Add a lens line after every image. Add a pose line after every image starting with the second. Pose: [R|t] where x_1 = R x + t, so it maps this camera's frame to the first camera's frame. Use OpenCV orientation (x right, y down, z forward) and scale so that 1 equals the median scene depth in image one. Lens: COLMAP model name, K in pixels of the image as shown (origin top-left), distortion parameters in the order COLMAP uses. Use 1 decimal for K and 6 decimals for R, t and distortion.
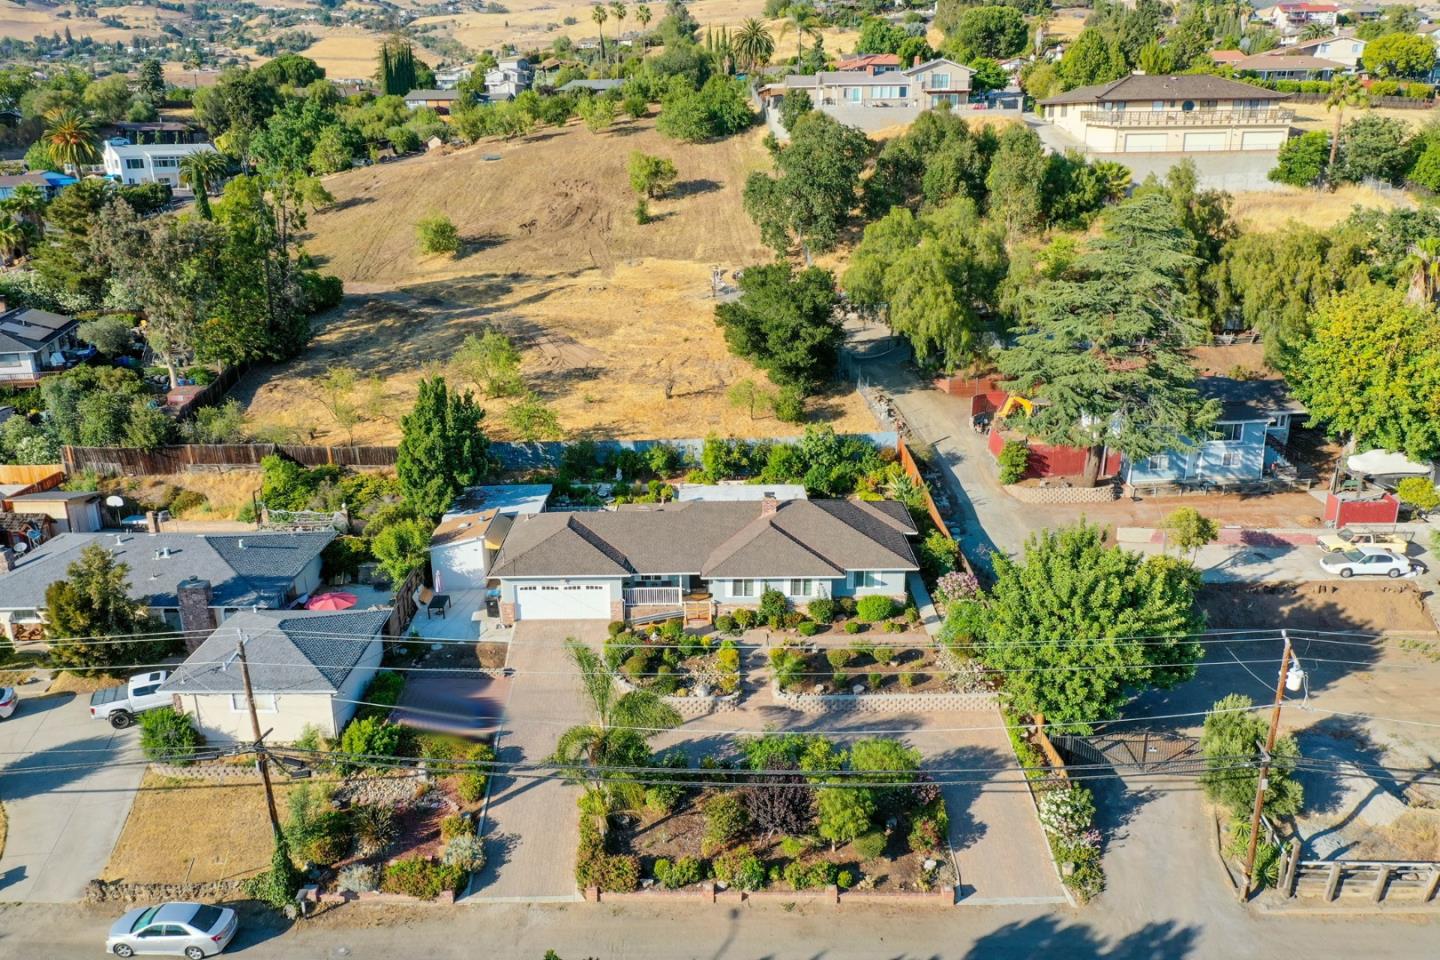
lens RADIAL K [[1142.8, 0, 721.9], [0, 1142.8, 479.6], [0, 0, 1]] dist [0.008373, -0.003113]
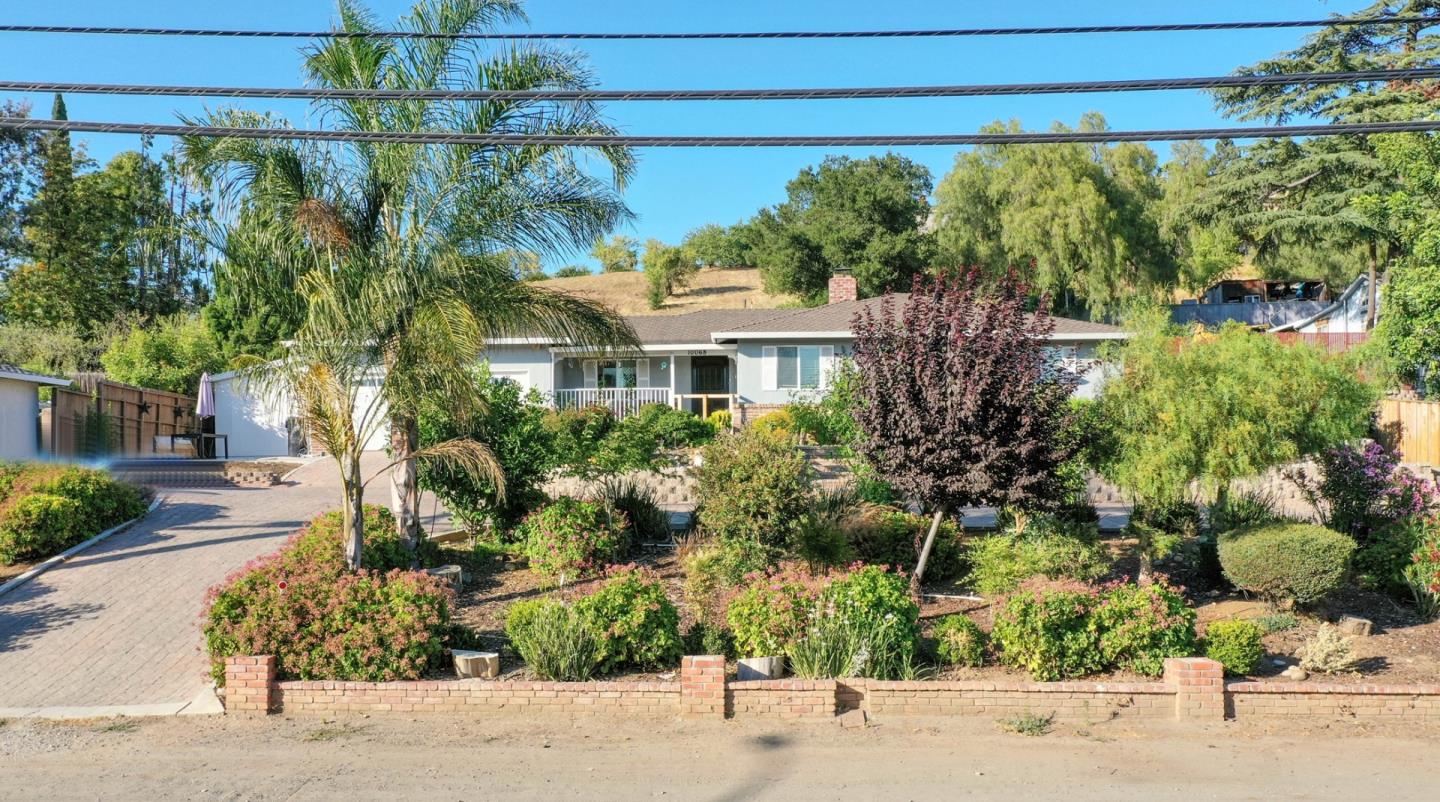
lens RADIAL K [[1146.7, 0, 722.5], [0, 1146.7, 472.5], [0, 0, 1]] dist [0.002265, 0.004657]
pose [[0.999614, 0.000357, -0.027797, -0.000334], [-0.009087, 0.949180, -0.314604, 0.288791], [0.026272, 0.314735, 0.948816, 0.540744]]
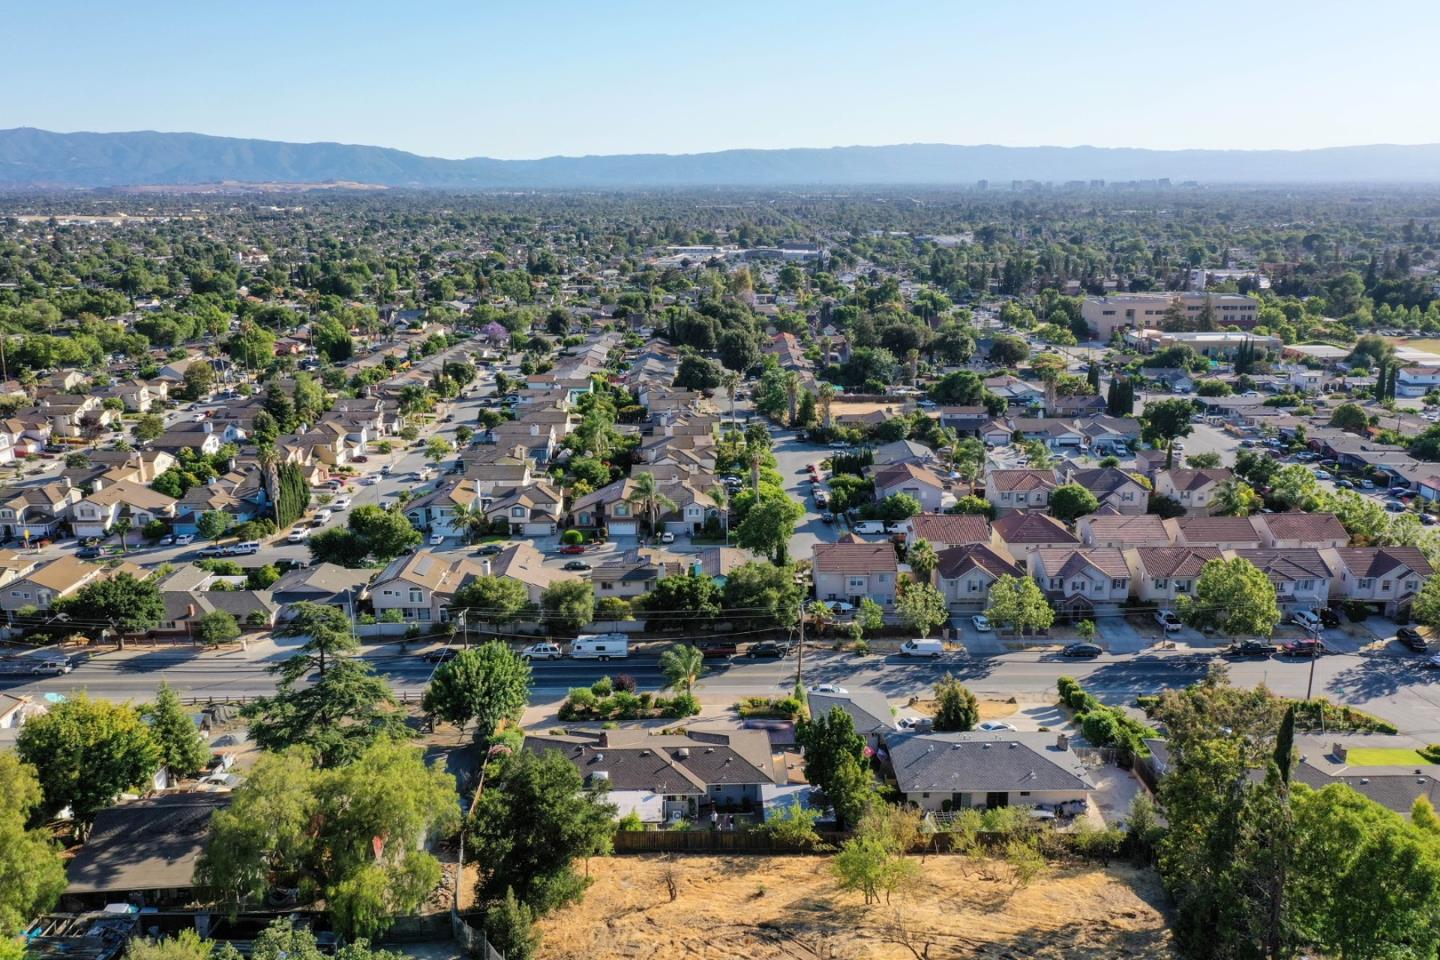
lens RADIAL K [[1145.6, 0, 721.7], [0, 1145.6, 477.6], [0, 0, 1]] dist [0.010061, -0.002418]
pose [[-0.999801, 0.016486, -0.011192, -0.117260], [0.008250, 0.853757, 0.520607, -1.175071], [0.018138, 0.520411, -0.853723, 2.287782]]
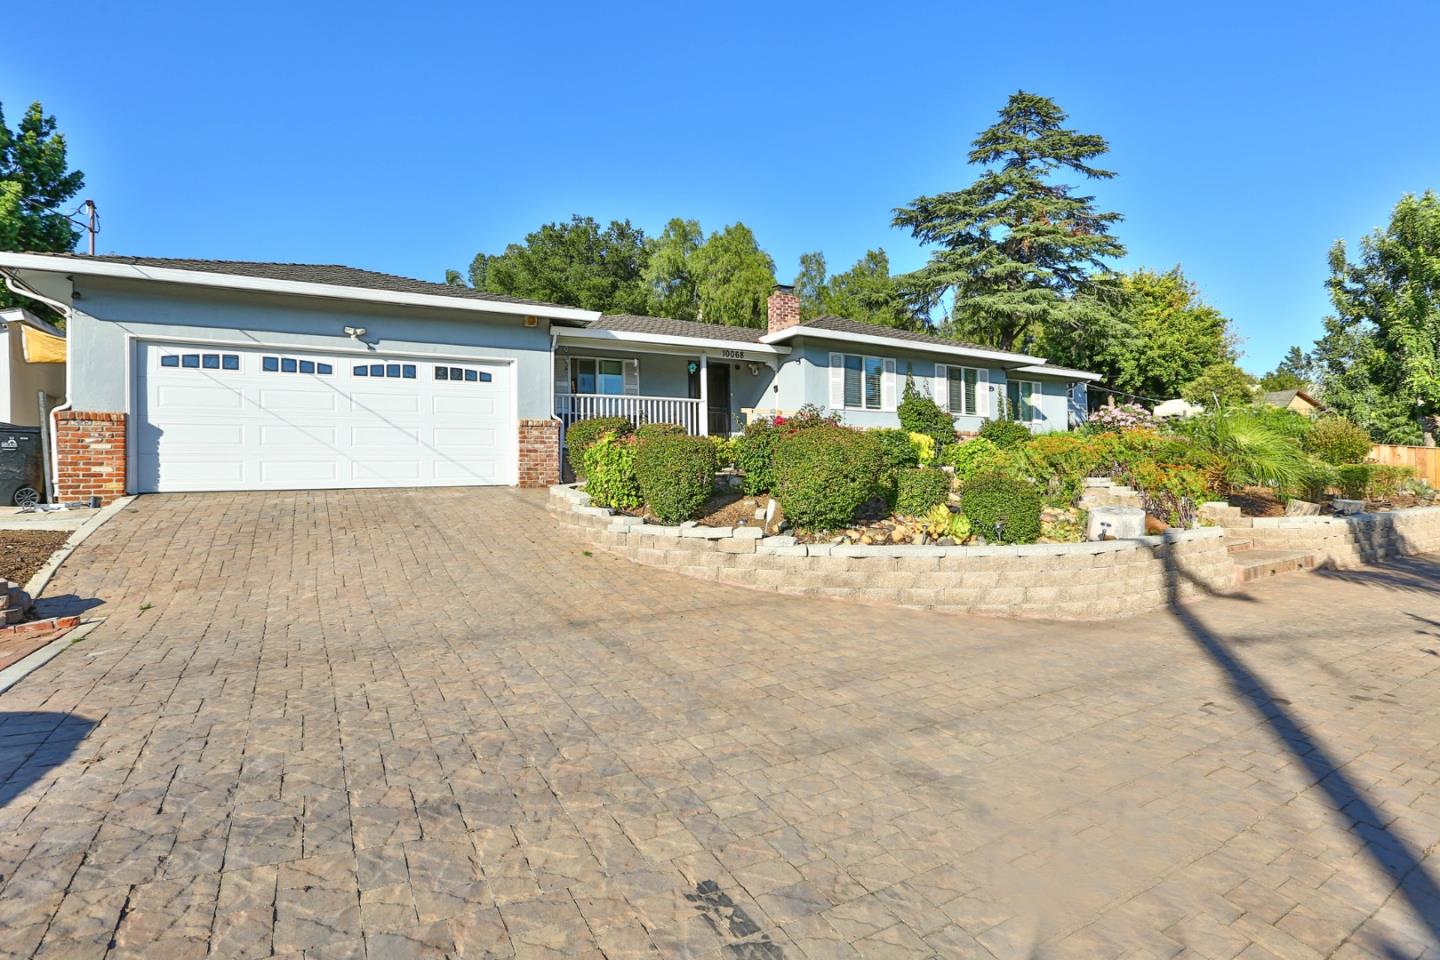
lens RADIAL K [[696.0, 0, 726.0], [0, 696.0, 472.1], [0, 0, 1]] dist [-0.049984, 0.016368]
pose [[0.865505, -0.000370, 0.500901, -0.143333], [0.160472, 0.947498, -0.276579, 0.180778], [-0.474500, 0.319761, 0.820124, 0.825550]]
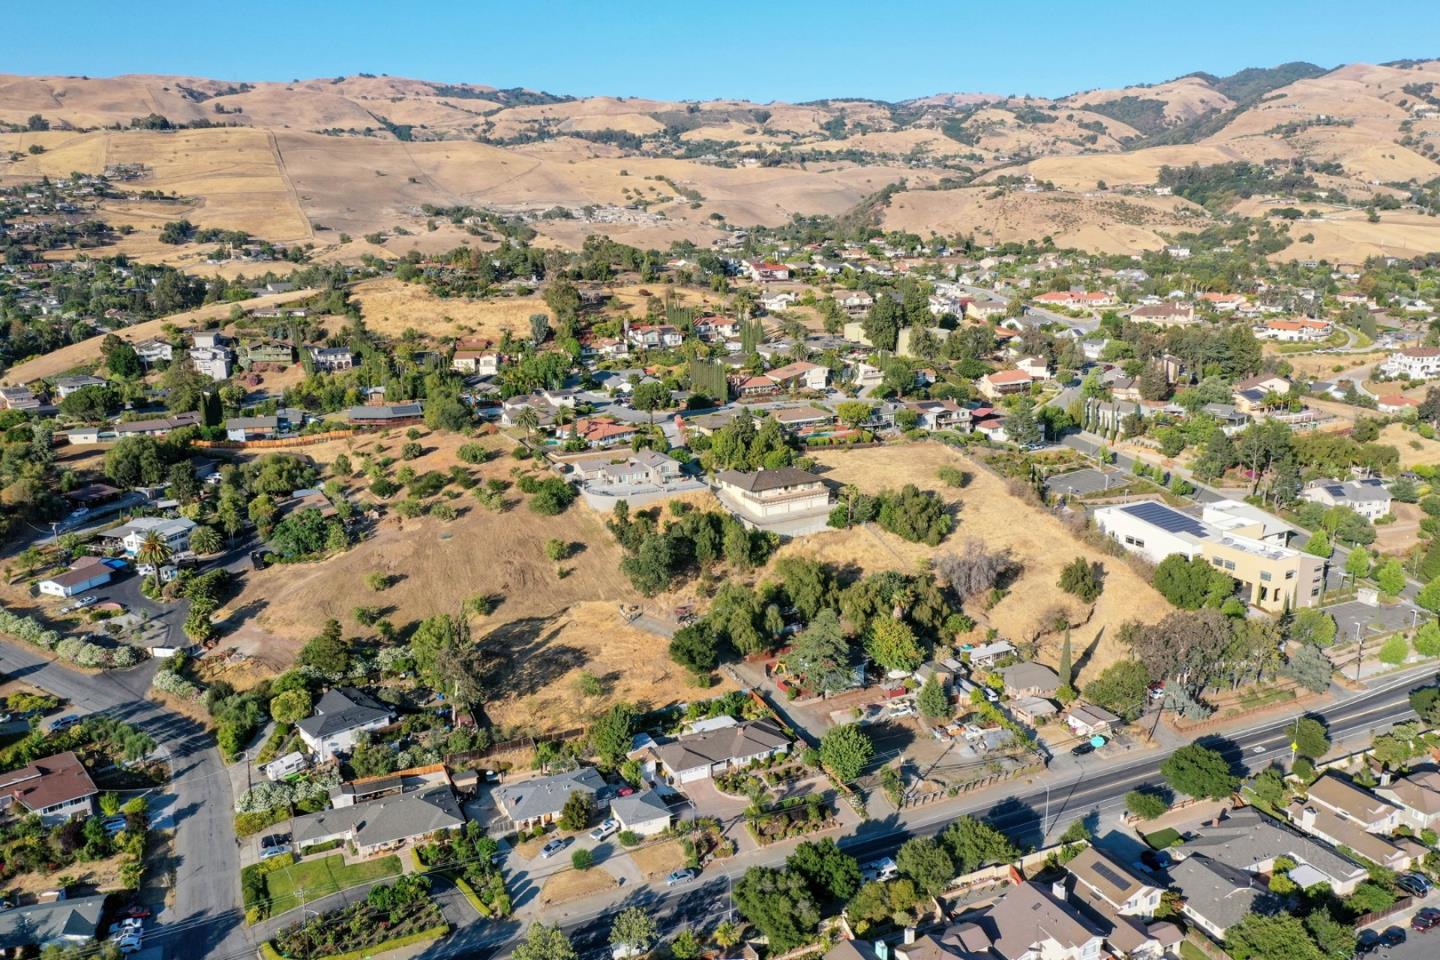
lens RADIAL K [[1145.6, 0, 721.7], [0, 1145.6, 477.6], [0, 0, 1]] dist [0.010061, -0.002418]
pose [[0.901285, -0.105856, 0.420095, -1.331098], [0.132712, 0.990532, -0.035129, -0.595391], [-0.412398, 0.087413, 0.906800, -2.014435]]
